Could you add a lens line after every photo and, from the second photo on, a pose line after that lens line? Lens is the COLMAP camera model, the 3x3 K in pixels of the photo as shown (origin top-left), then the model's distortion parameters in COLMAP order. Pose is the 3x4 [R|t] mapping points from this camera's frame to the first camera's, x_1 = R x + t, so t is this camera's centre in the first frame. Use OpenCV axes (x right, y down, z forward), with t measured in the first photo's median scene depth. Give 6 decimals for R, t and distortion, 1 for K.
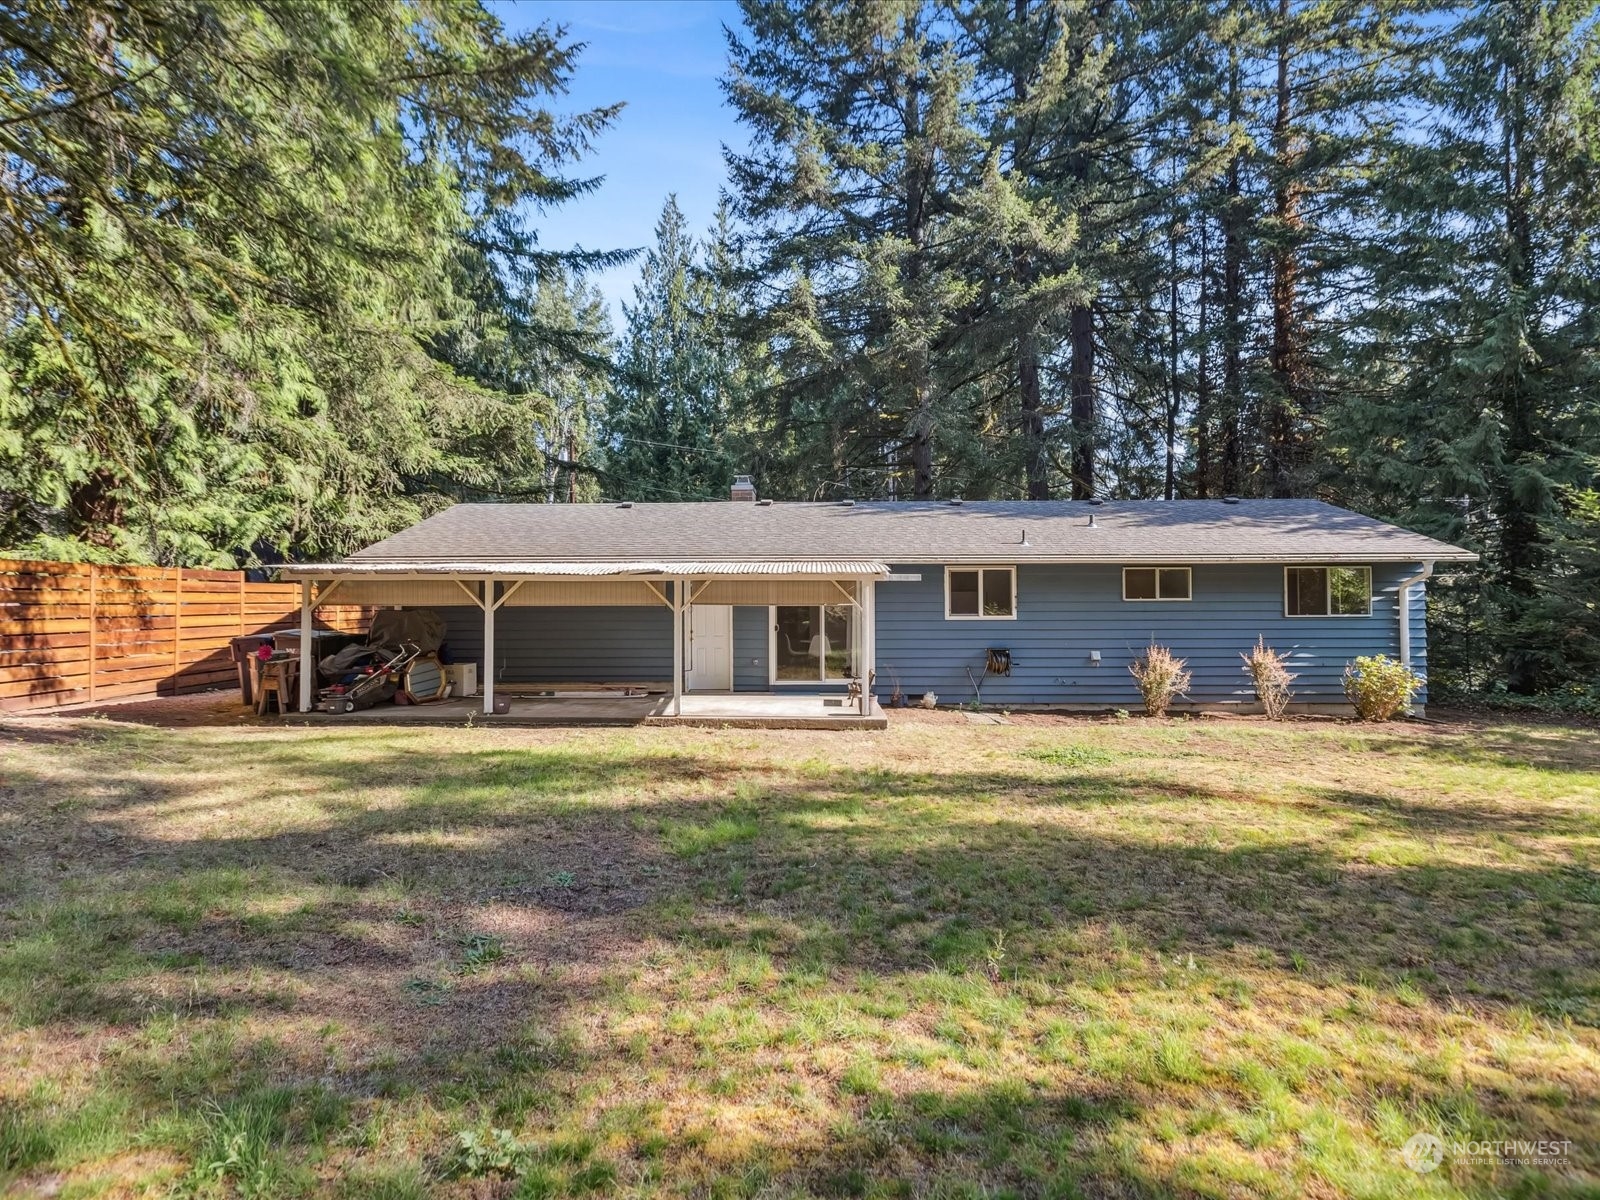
lens RADIAL K [[816.0, 0, 799.1], [0, 816.0, 598.7], [0, 0, 1]] dist [0.000490, -0.000604]
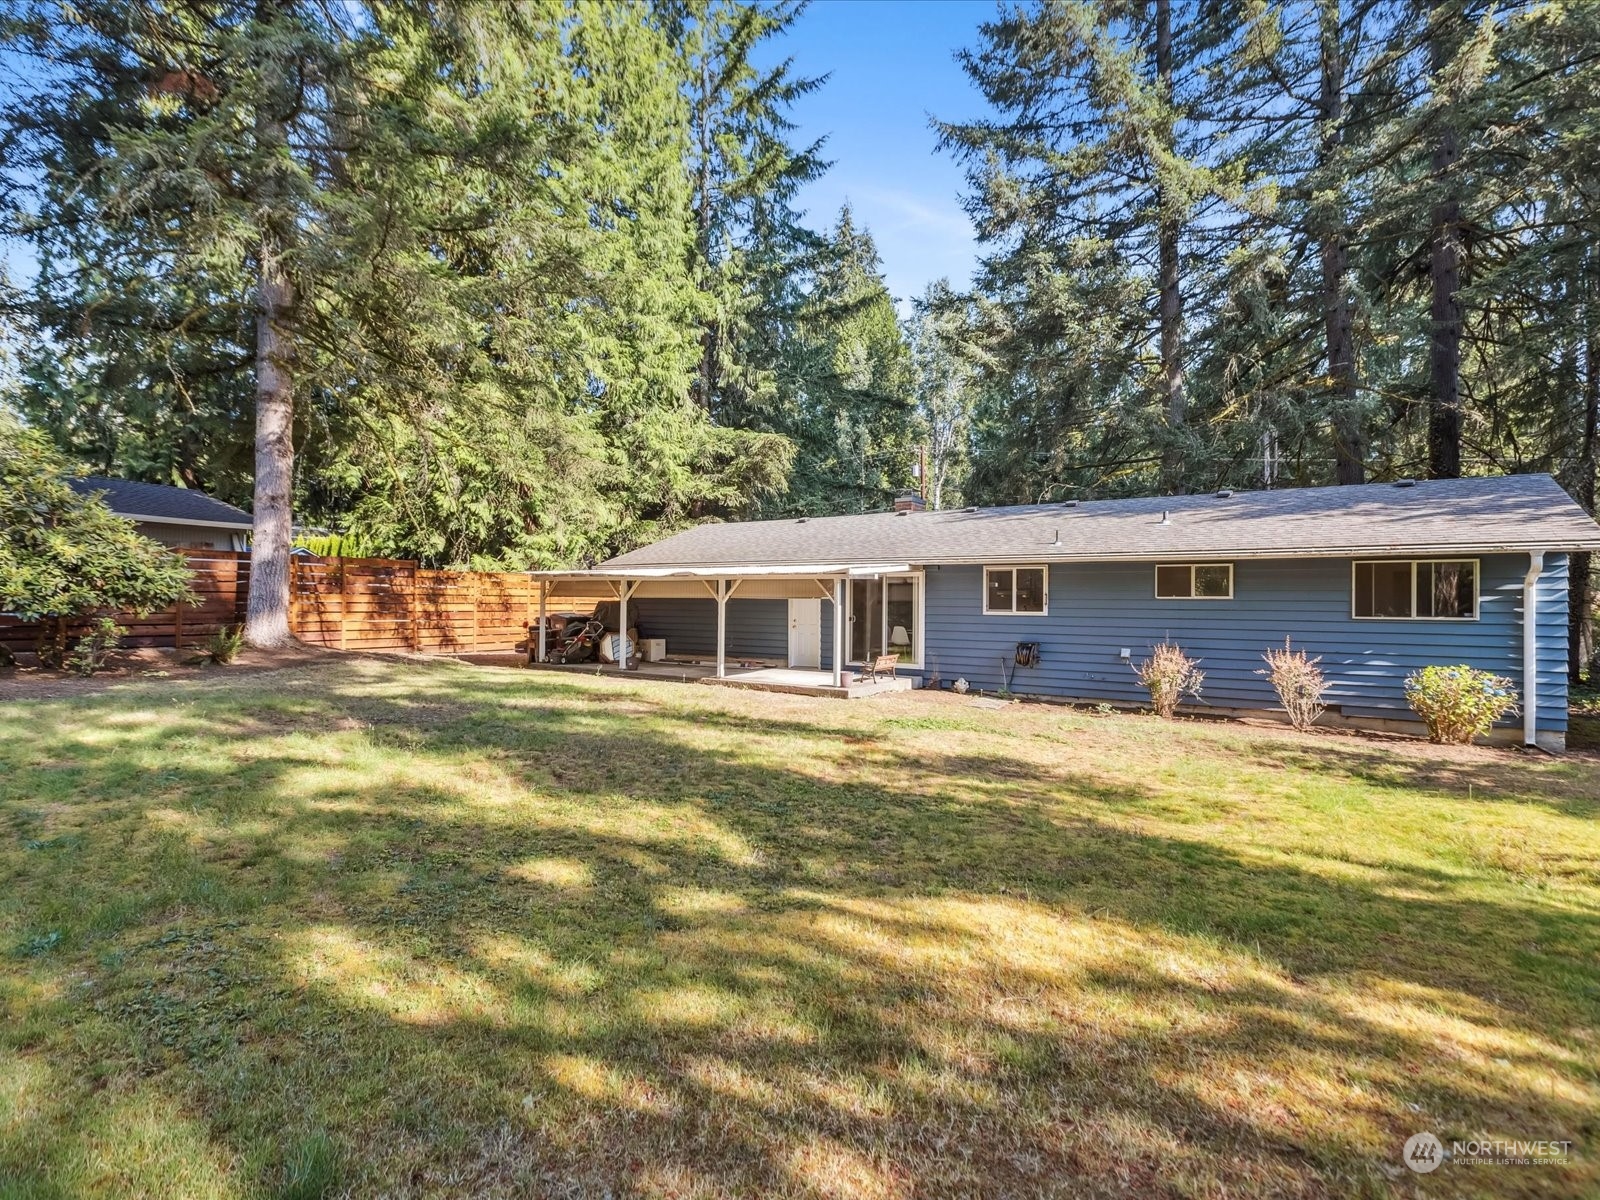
lens RADIAL K [[816.0, 0, 799.1], [0, 816.0, 599.6], [0, 0, 1]] dist [0.000490, -0.000604]
pose [[0.837401, 0.008628, -0.546520, 0.576218], [-0.005544, 0.999958, 0.007292, -0.001259], [0.546560, -0.003077, 0.837414, -0.063097]]
